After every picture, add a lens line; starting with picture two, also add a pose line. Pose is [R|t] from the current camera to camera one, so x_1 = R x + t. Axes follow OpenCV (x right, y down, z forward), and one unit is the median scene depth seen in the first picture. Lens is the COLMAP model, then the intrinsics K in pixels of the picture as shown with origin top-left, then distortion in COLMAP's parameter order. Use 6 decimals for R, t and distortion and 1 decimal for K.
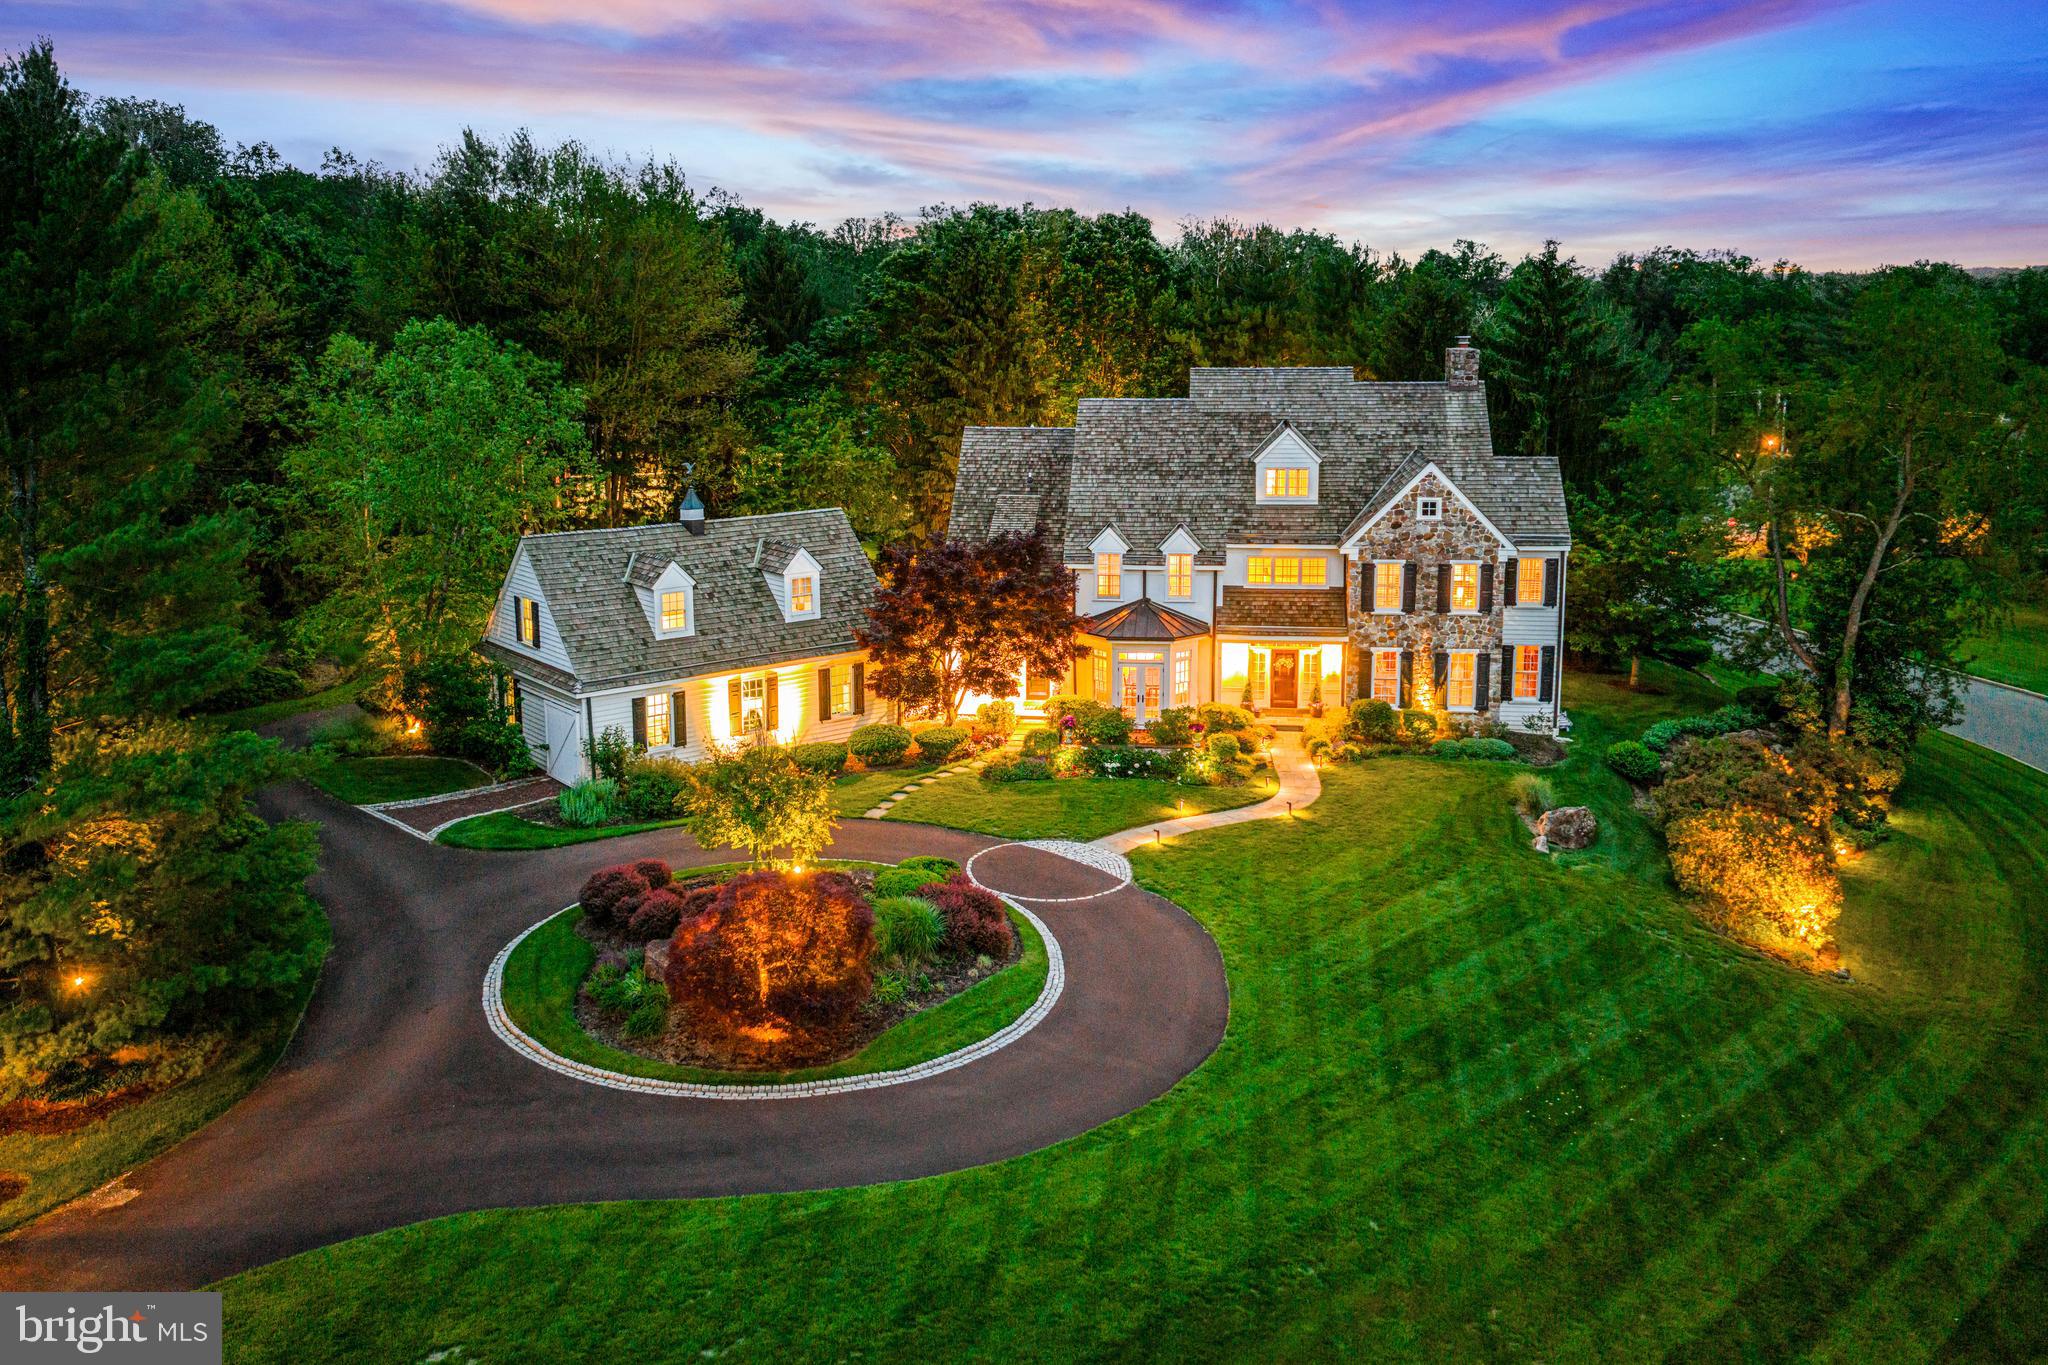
lens RADIAL K [[1716.2, 0, 1018.9], [0, 1716.2, 592.3], [0, 0, 1]] dist [0.031239, -0.025401]
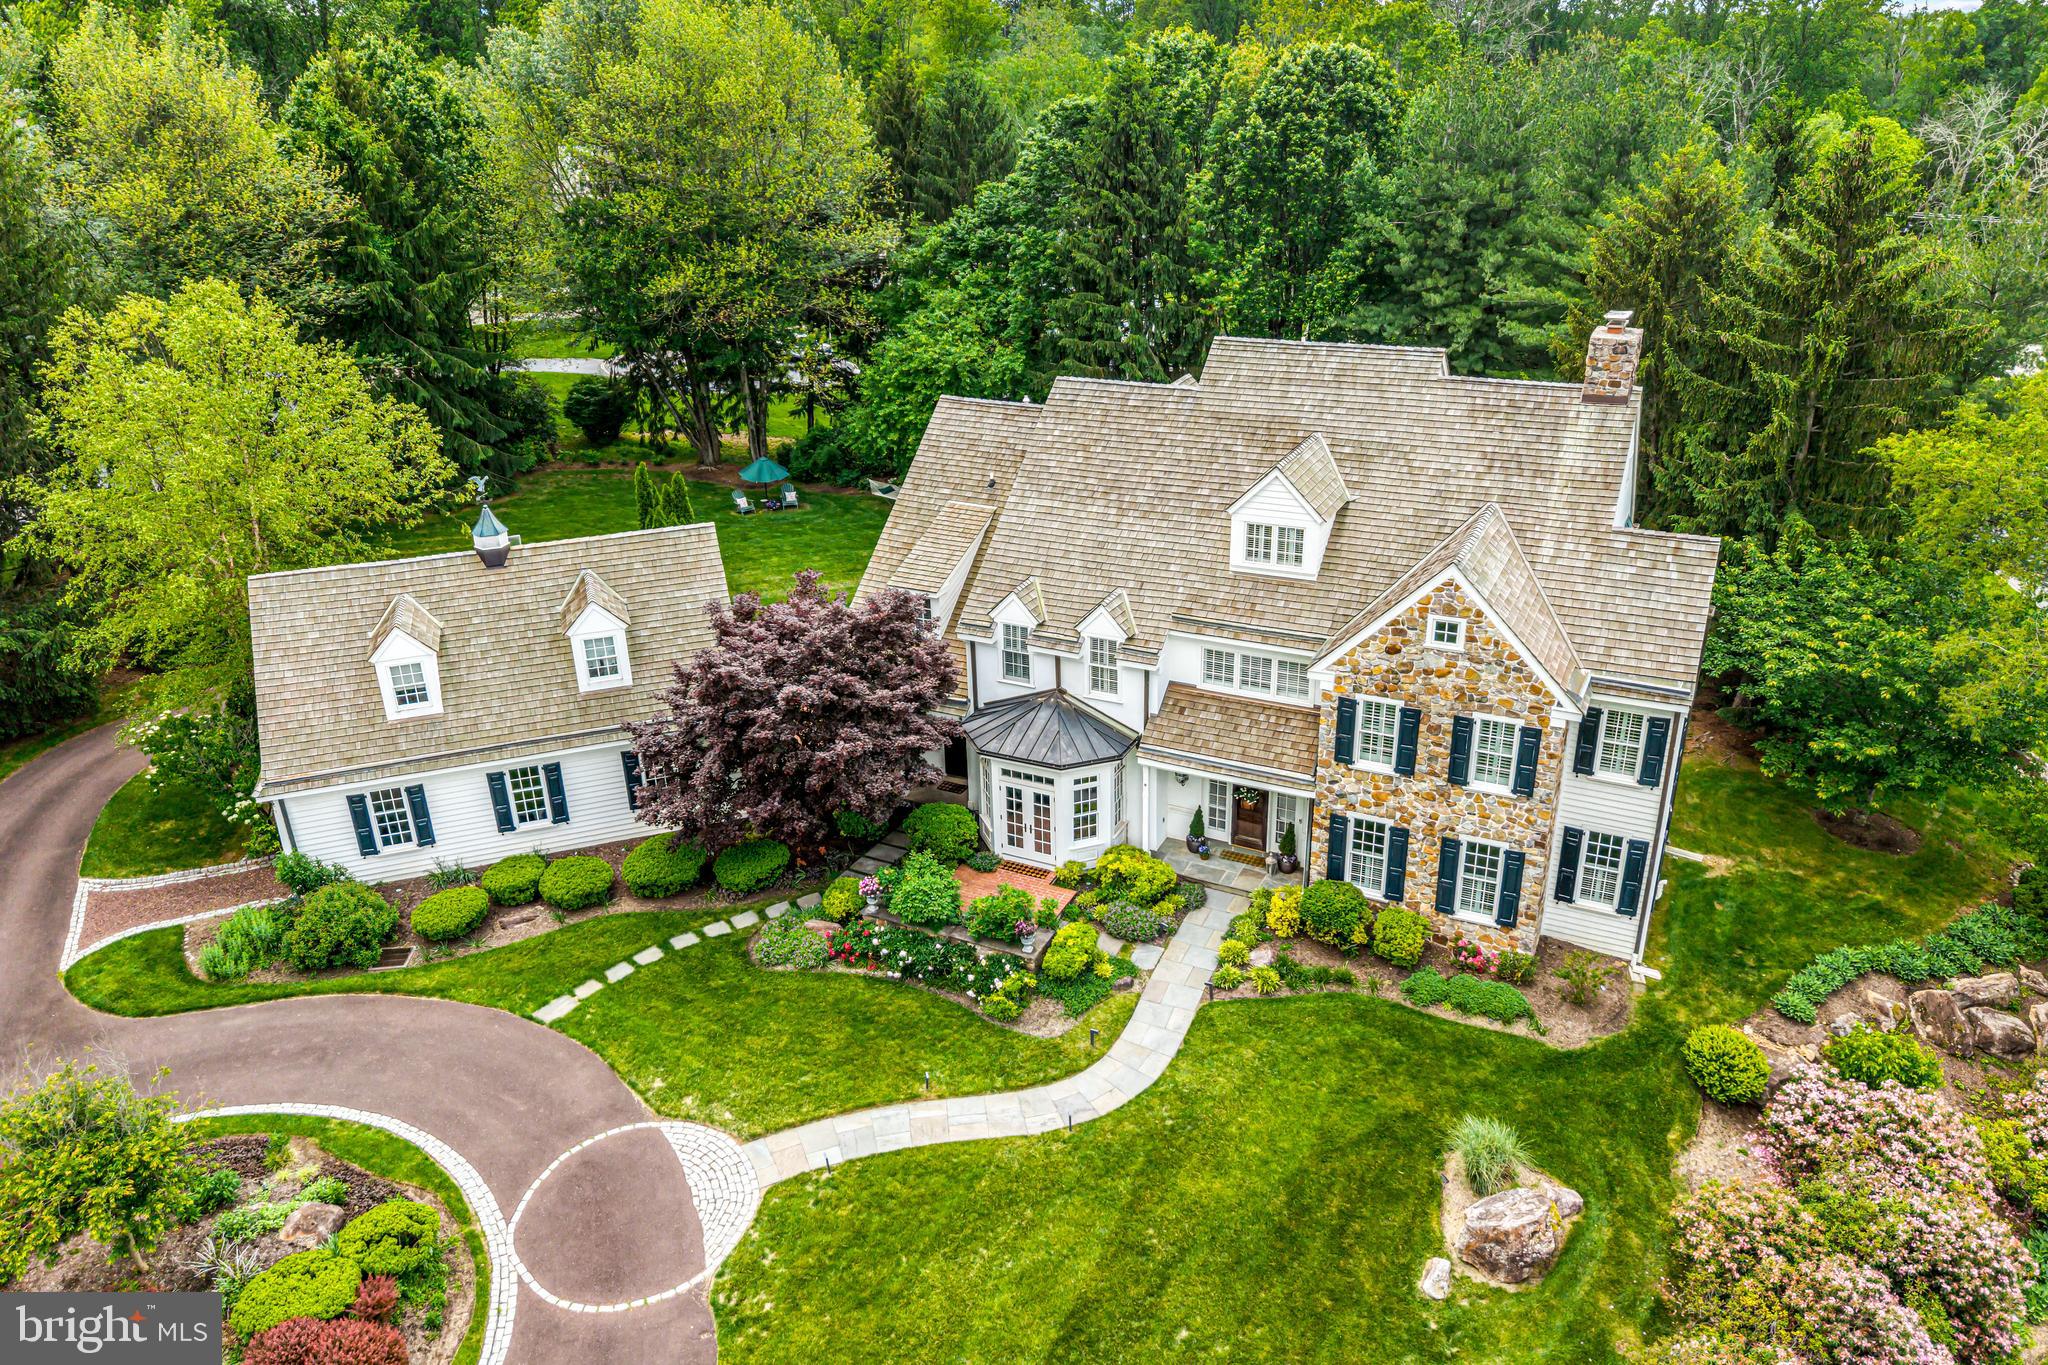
lens RADIAL K [[1370.4, 0, 1046.3], [0, 1370.4, 682.1], [0, 0, 1]] dist [0.042526, -0.039334]
pose [[0.940816, 0.123628, -0.315565, 0.260917], [-0.036668, 0.962761, 0.267857, -0.161113], [0.336928, -0.240433, 0.910314, 0.479356]]
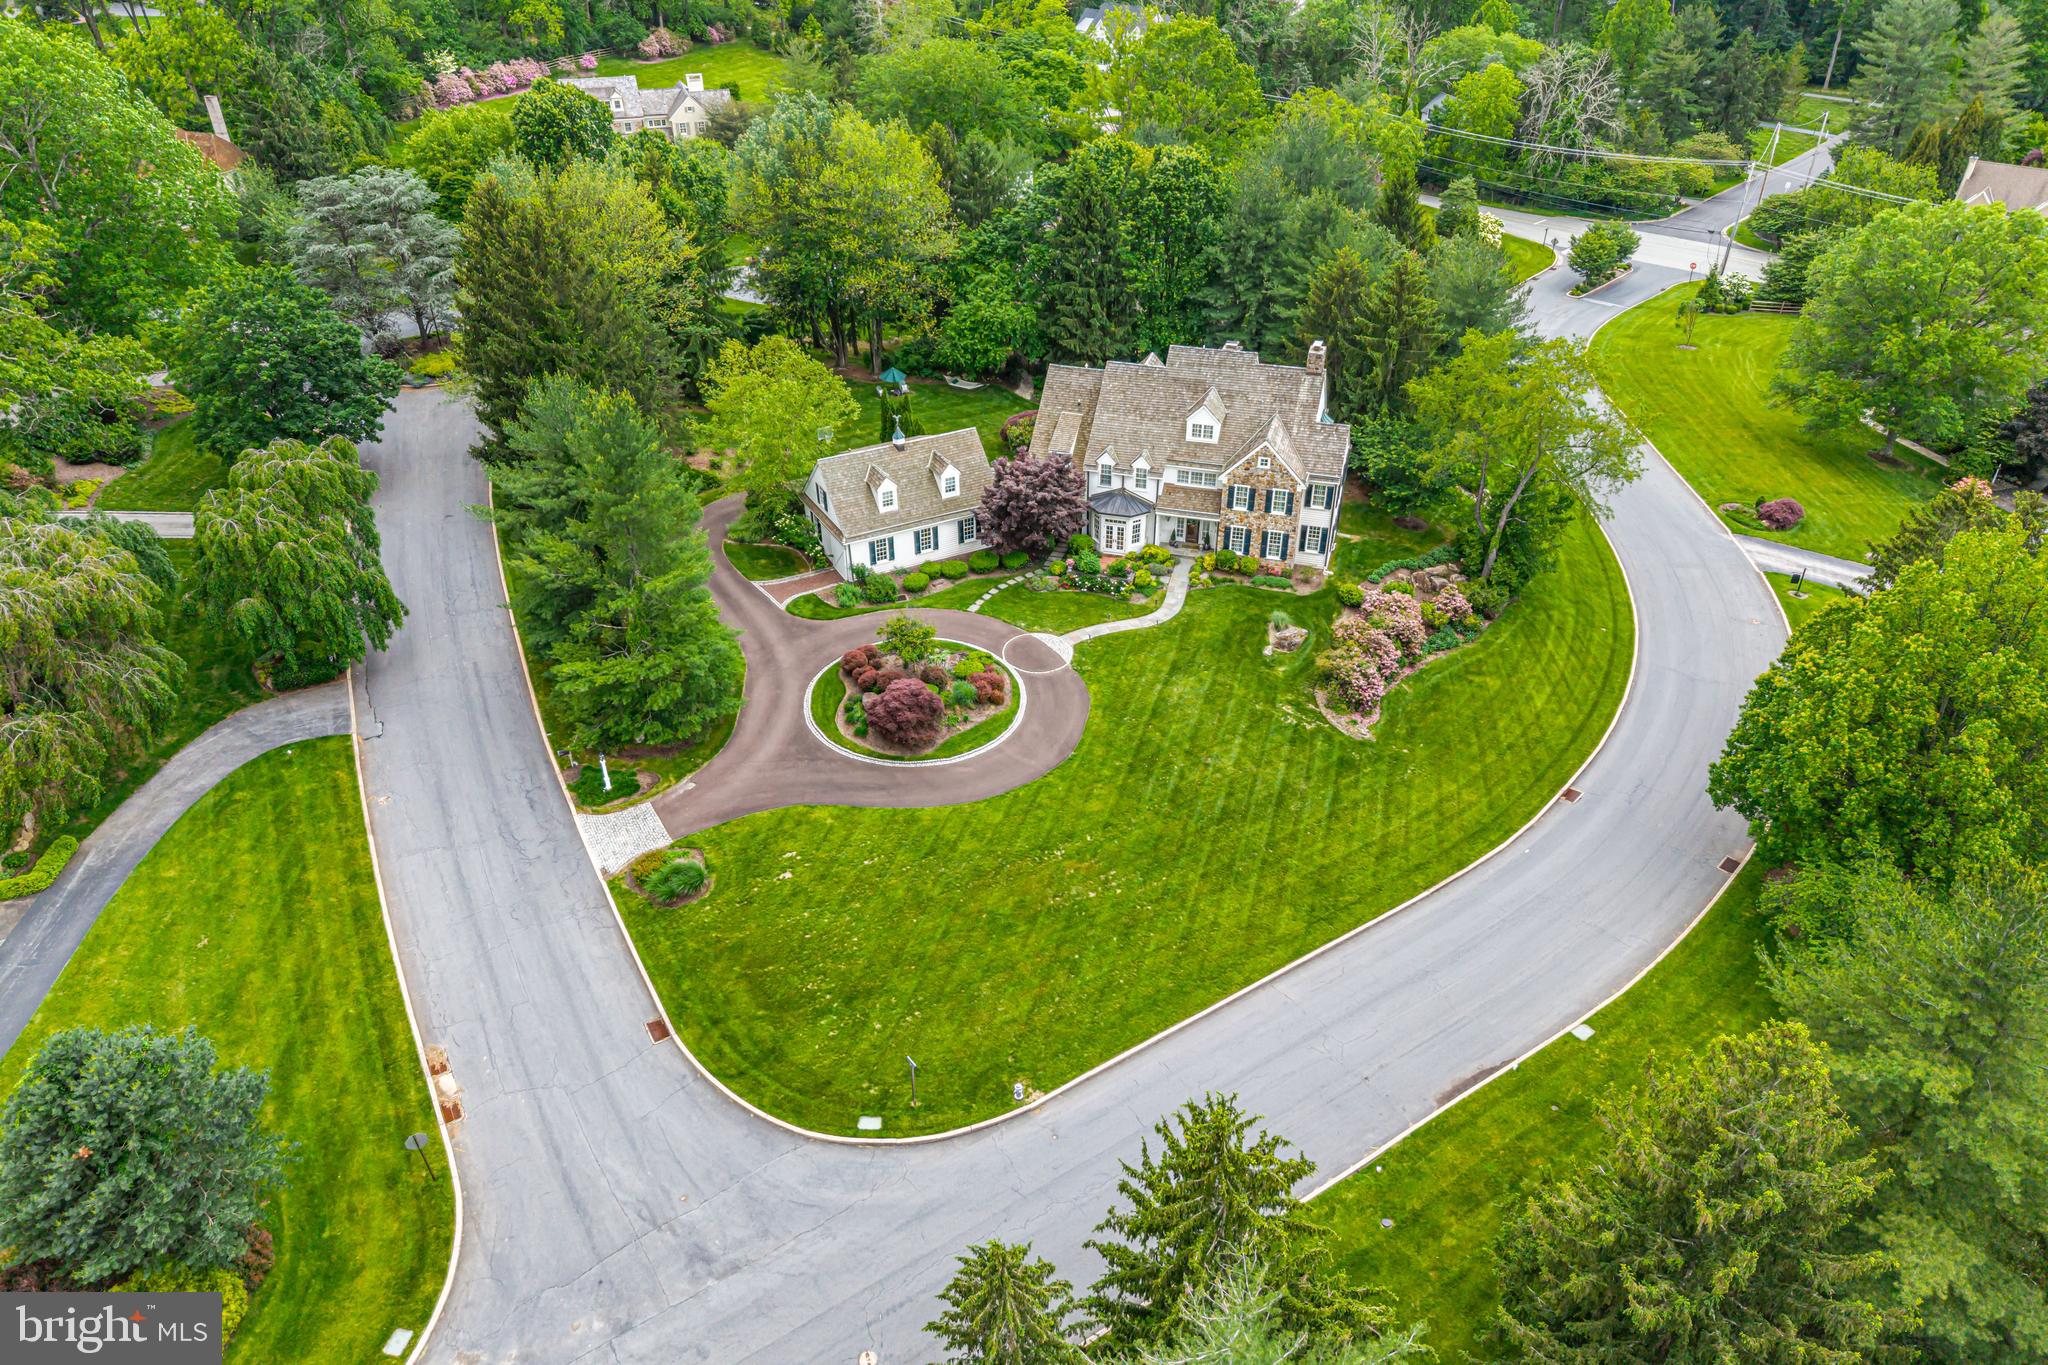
lens RADIAL K [[1370.4, 0, 1025.0], [0, 1370.4, 724.6], [0, 0, 1]] dist [0.042526, -0.039334]
pose [[0.984642, 0.102159, -0.141579, 0.220960], [-0.030692, 0.899587, 0.435662, -0.451779], [0.171869, -0.424625, 0.888906, -0.564281]]
